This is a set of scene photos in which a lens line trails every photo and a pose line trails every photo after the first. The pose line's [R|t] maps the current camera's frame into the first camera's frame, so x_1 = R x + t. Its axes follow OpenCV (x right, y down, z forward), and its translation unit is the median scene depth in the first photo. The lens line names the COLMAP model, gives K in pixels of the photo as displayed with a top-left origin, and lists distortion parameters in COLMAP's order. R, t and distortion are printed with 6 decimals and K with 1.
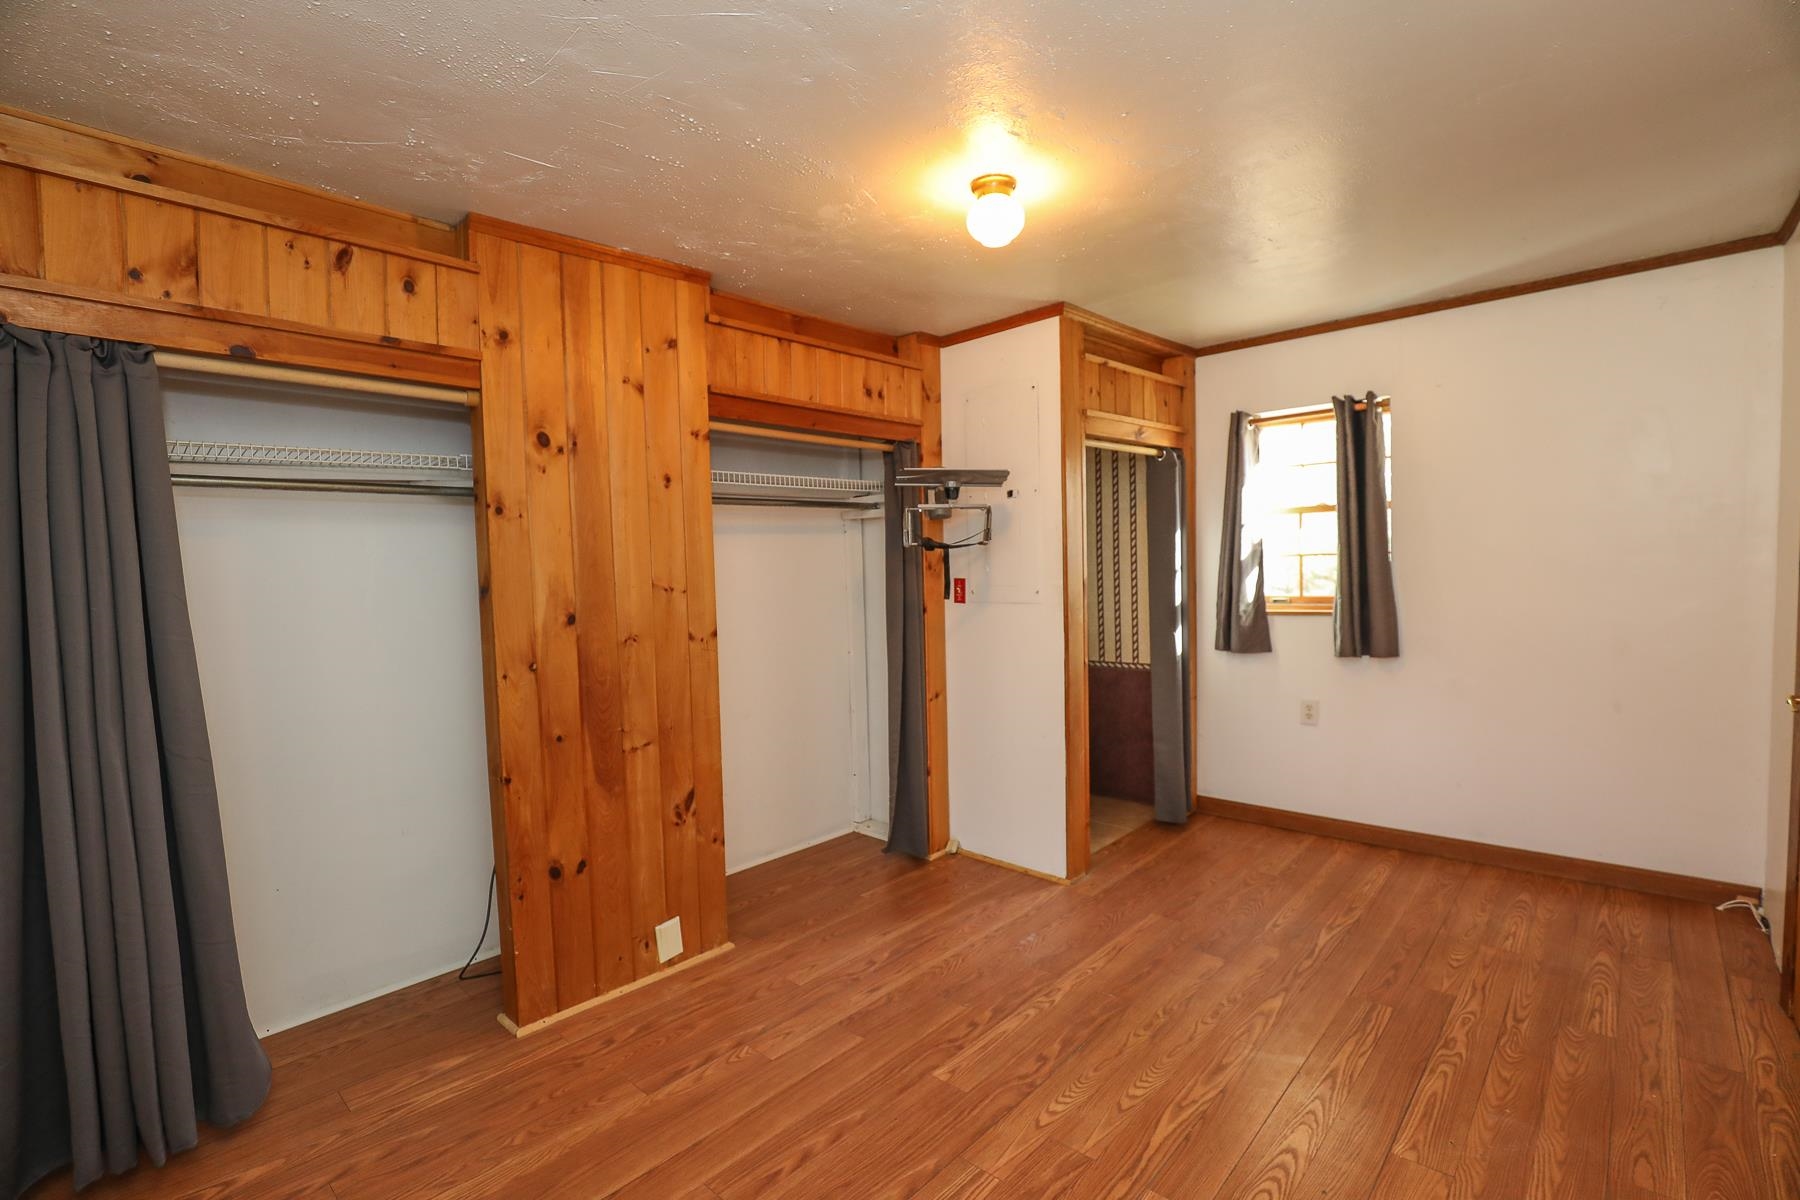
lens RADIAL K [[834.3, 0, 912.3], [0, 834.3, 600.8], [0, 0, 1]] dist [-0.026710, 0.001389]
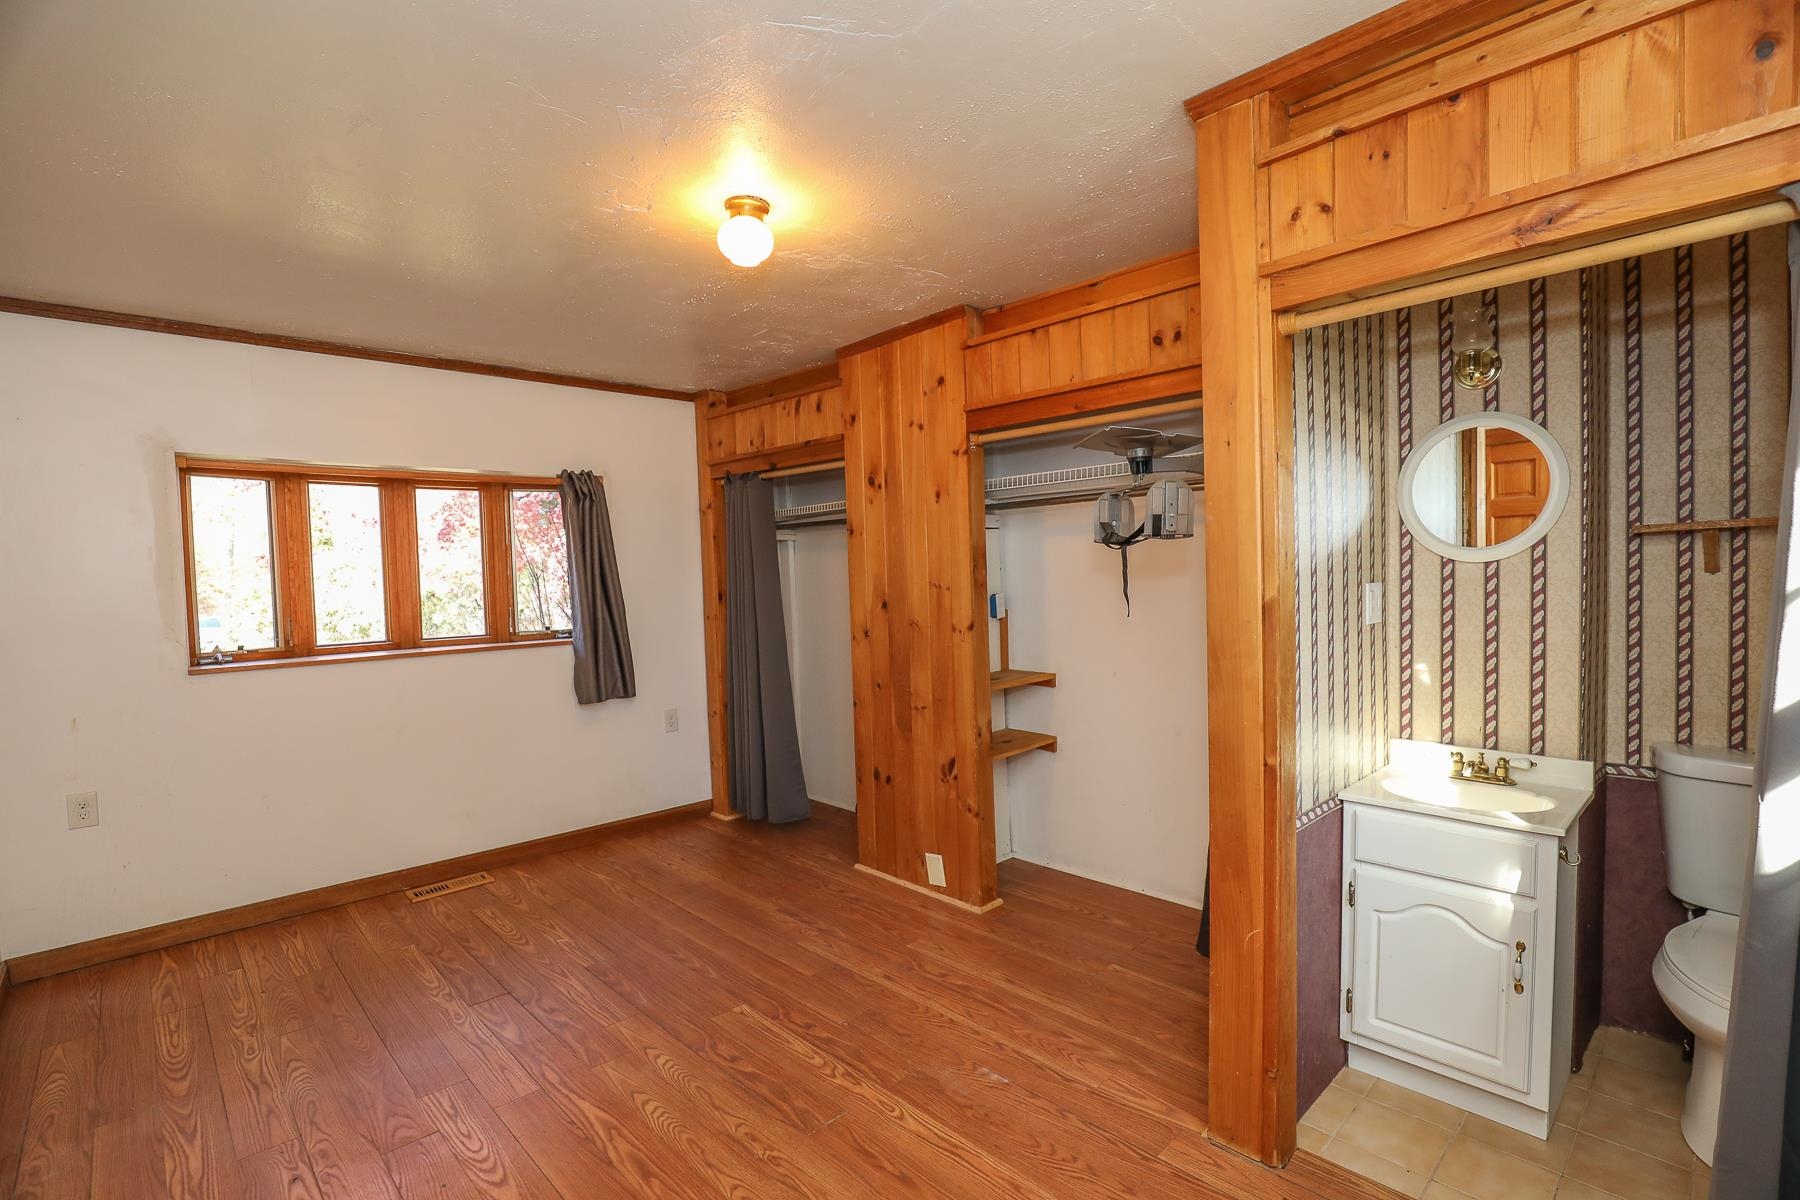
lens RADIAL K [[834.3, 0, 912.3], [0, 834.3, 600.8], [0, 0, 1]] dist [-0.026710, 0.001389]
pose [[-0.060020, 0.061937, -0.996274, 0.986345], [-0.019638, 0.997807, 0.063216, -0.073529], [0.998004, 0.023359, -0.058672, 1.104631]]
